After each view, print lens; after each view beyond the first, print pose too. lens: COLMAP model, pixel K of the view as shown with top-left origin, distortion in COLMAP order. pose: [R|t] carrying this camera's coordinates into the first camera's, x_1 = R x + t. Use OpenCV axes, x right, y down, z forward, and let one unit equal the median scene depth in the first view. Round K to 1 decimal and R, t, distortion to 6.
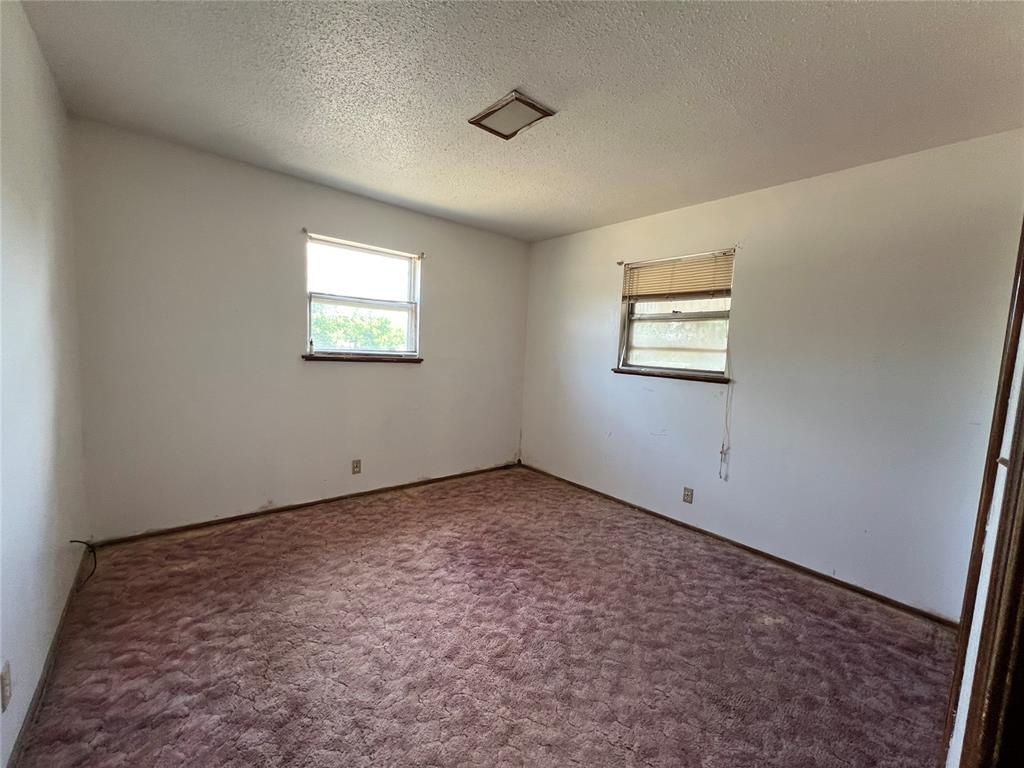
lens RADIAL K [[407.6, 0, 513.6], [0, 407.6, 383.4], [0, 0, 1]] dist [-0.003414, 0.000494]
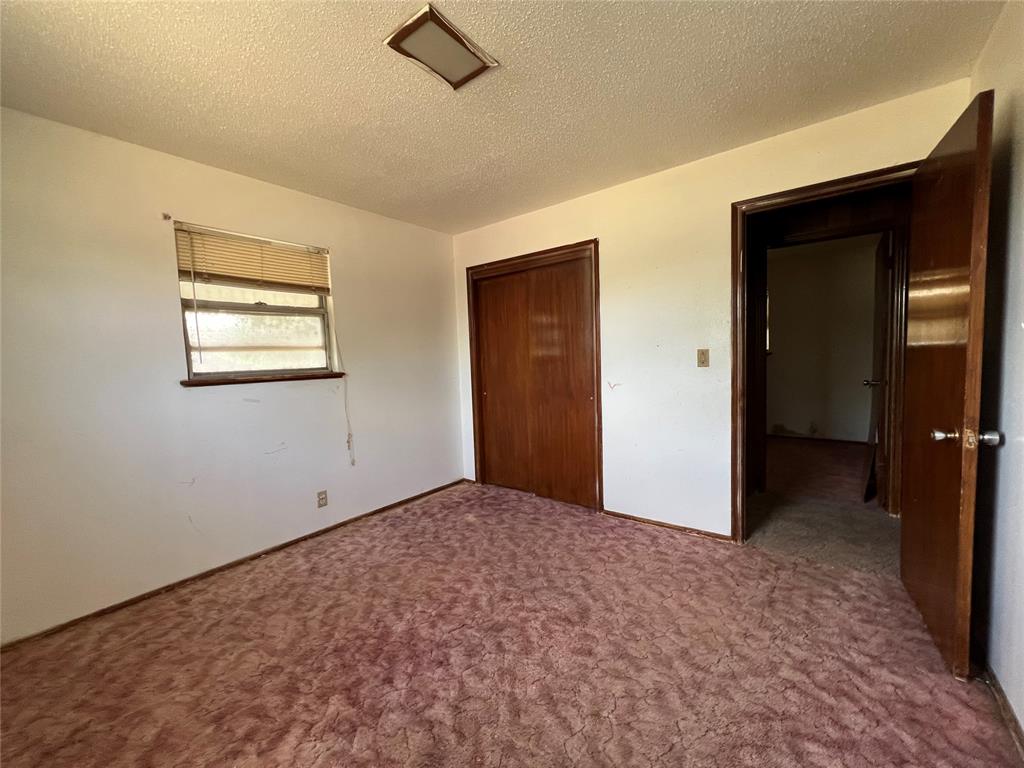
lens RADIAL K [[407.6, 0, 510.6], [0, 407.6, 383.2], [0, 0, 1]] dist [-0.003414, 0.000494]
pose [[-0.197535, -0.106425, 0.974502, -0.670059], [0.109470, 0.985477, 0.129814, -0.082204], [-0.974164, 0.132321, -0.183016, 0.844798]]
